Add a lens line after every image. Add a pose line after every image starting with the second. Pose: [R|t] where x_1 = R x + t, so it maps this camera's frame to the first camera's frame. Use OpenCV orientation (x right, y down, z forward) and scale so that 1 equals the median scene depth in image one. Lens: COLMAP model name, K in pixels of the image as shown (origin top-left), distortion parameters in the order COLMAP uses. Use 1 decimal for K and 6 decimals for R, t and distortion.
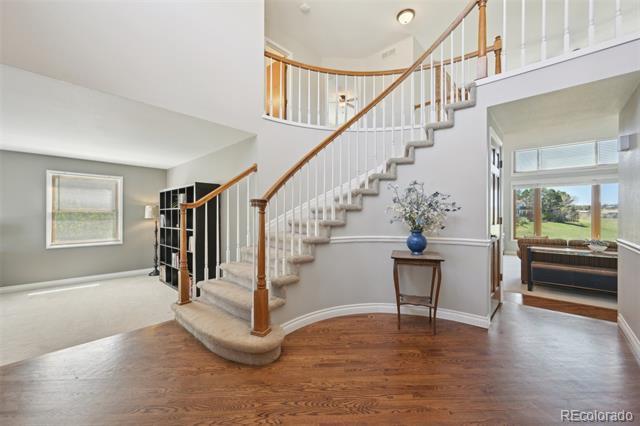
lens RADIAL K [[255.1, 0, 320.4], [0, 255.1, 215.2], [0, 0, 1]] dist [-0.001398, -0.000324]
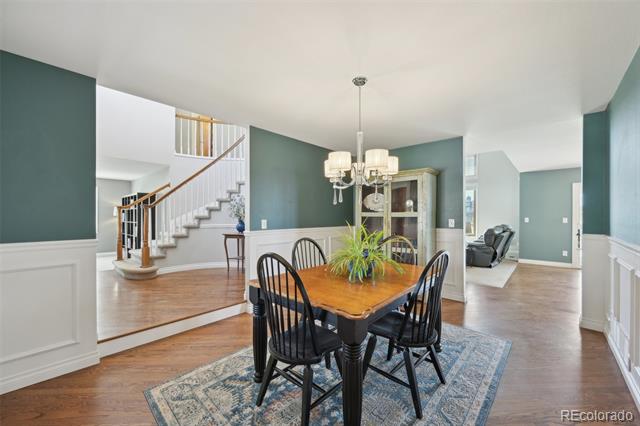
lens RADIAL K [[255.1, 0, 320.2], [0, 255.1, 215.3], [0, 0, 1]] dist [-0.001398, -0.000324]
pose [[0.999981, -0.004809, 0.003733, 0.870249], [0.004796, 0.999982, 0.003594, 0.016583], [-0.003750, -0.003576, 0.999987, -0.811013]]
